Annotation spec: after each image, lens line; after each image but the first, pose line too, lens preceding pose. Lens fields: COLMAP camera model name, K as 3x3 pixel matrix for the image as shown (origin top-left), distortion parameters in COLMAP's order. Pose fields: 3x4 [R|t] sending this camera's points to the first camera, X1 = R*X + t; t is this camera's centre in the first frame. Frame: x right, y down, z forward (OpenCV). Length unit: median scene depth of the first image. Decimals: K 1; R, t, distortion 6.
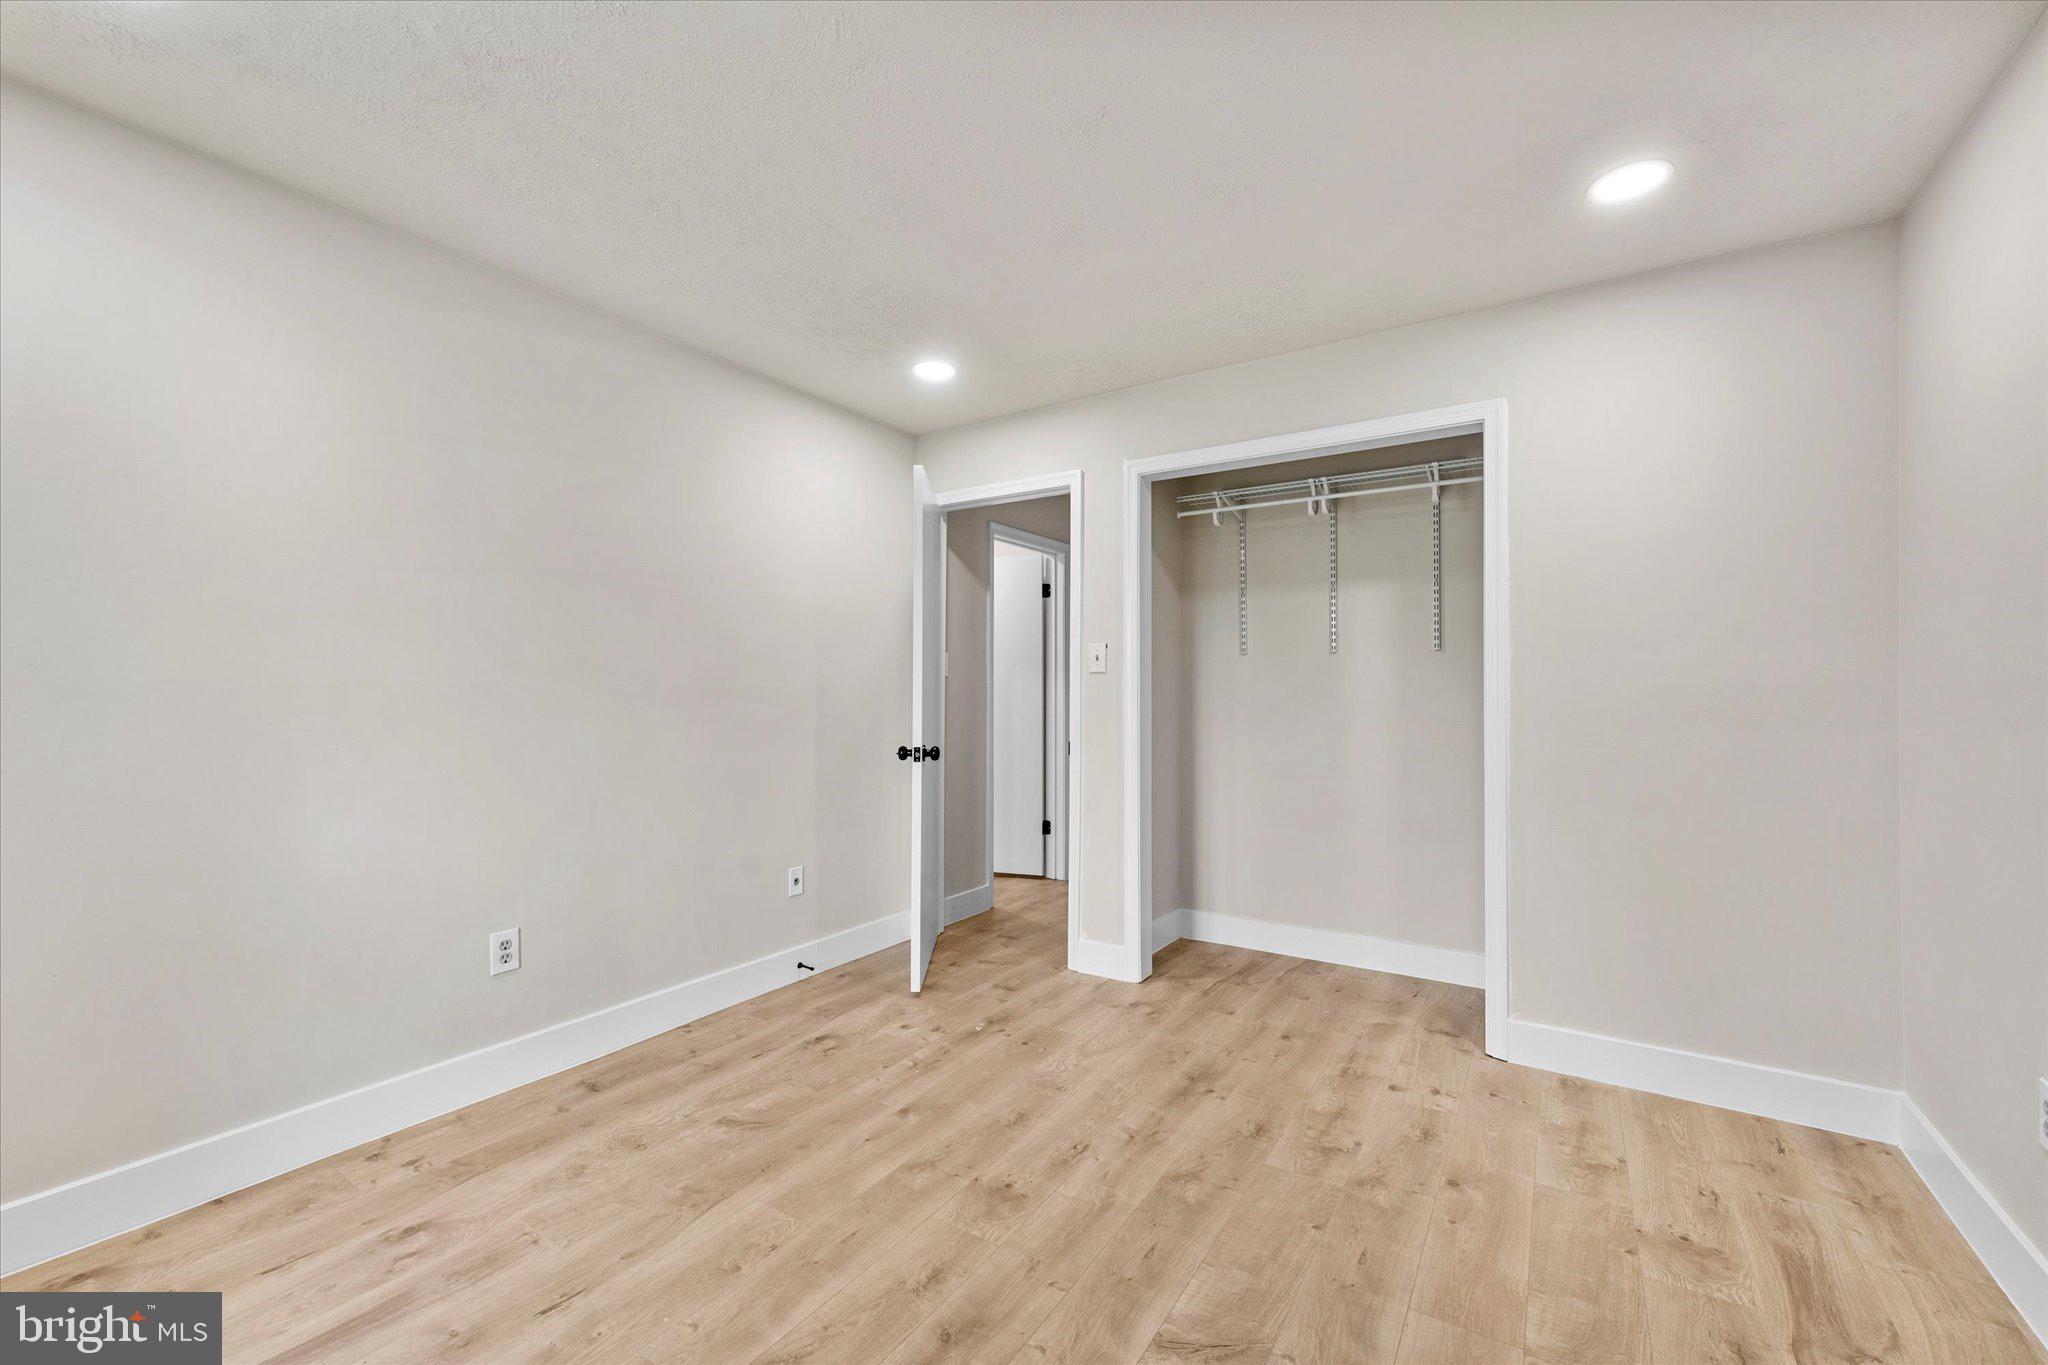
lens RADIAL K [[837.4, 0, 1025.6], [0, 837.4, 692.1], [0, 0, 1]] dist [0.002417, 0.000351]
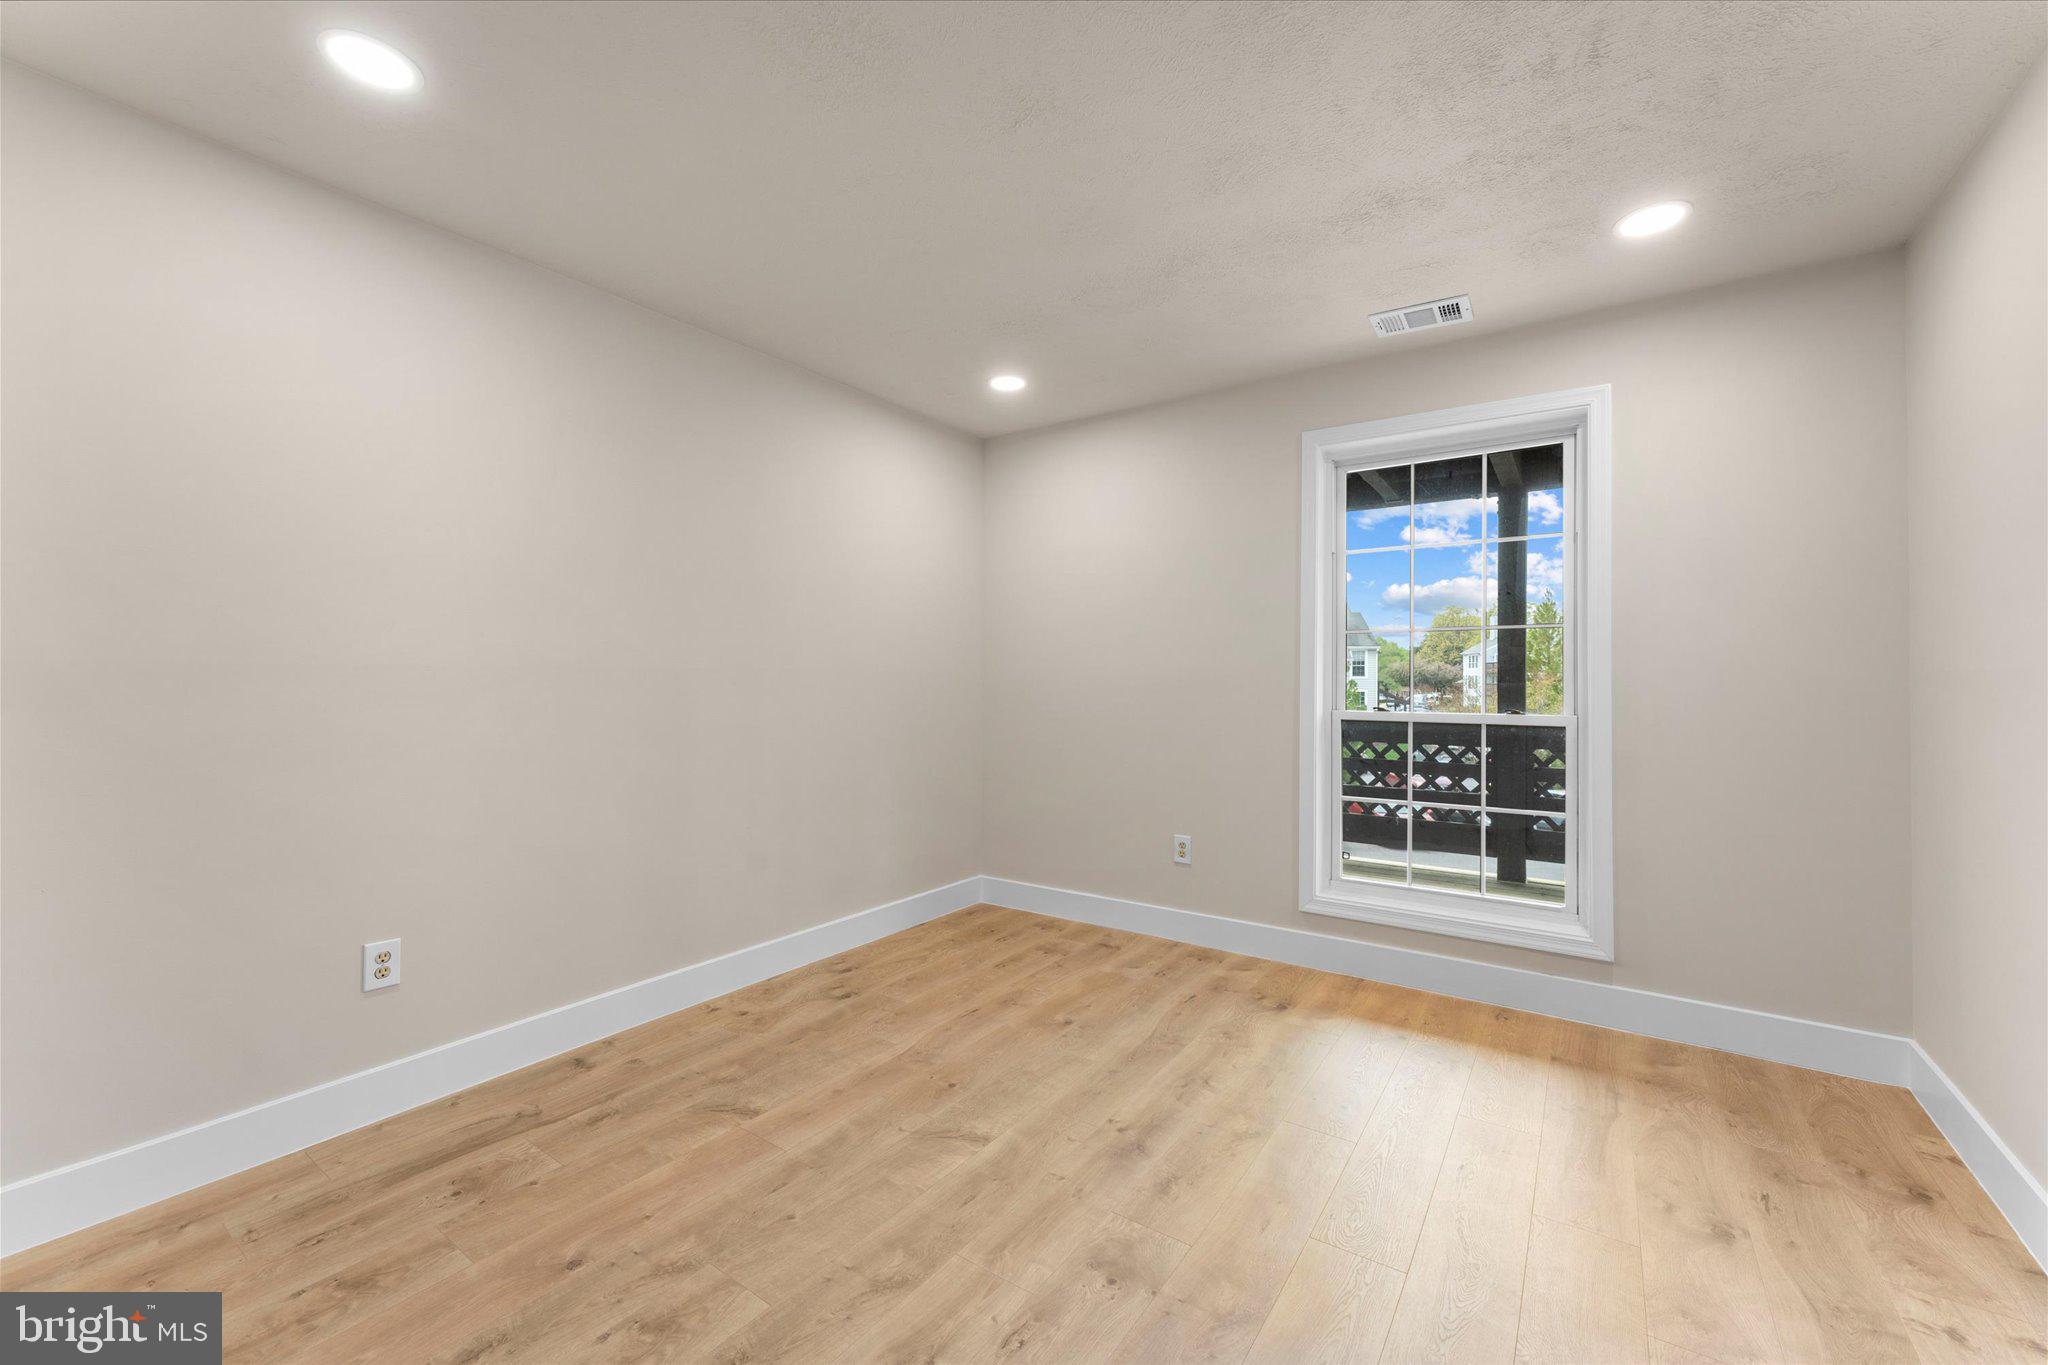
lens RADIAL K [[837.4, 0, 1029.4], [0, 837.4, 688.0], [0, 0, 1]] dist [0.002417, 0.000351]
pose [[-0.999594, -0.003726, 0.028241, 0.039908], [-0.003458, 0.999948, 0.009543, 0.007089], [-0.028275, 0.009442, -0.999556, 1.885891]]
